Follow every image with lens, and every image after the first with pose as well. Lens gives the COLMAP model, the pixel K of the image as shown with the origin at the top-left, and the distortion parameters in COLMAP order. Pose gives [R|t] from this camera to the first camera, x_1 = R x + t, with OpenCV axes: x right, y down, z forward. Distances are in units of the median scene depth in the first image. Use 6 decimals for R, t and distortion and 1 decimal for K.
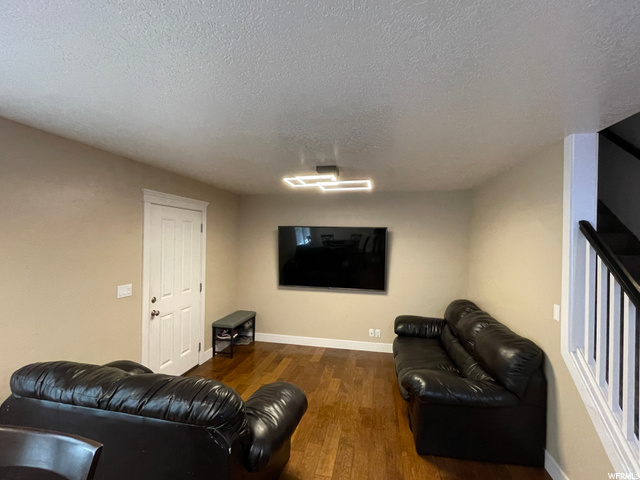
lens RADIAL K [[300.9, 0, 320.0], [0, 300.9, 240.0], [0, 0, 1]] dist [0.000175, -0.000010]
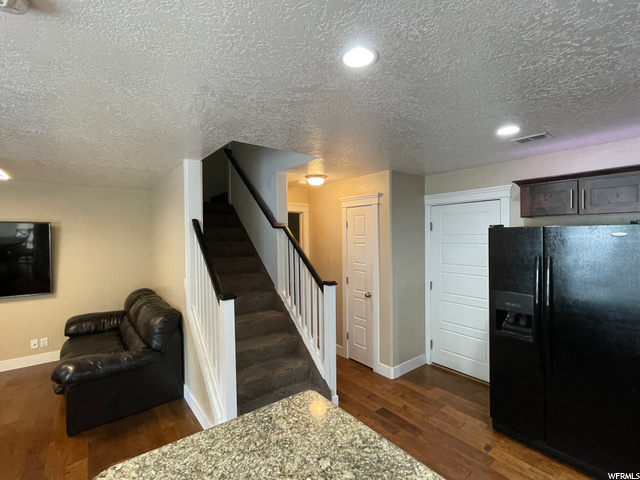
lens RADIAL K [[300.9, 0, 320.0], [0, 300.9, 240.0], [0, 0, 1]] dist [0.000175, -0.000010]
pose [[0.660174, -0.033480, 0.750366, 0.126755], [0.026264, 0.999424, 0.021485, 0.018774], [-0.750653, 0.005524, 0.660673, -0.336678]]
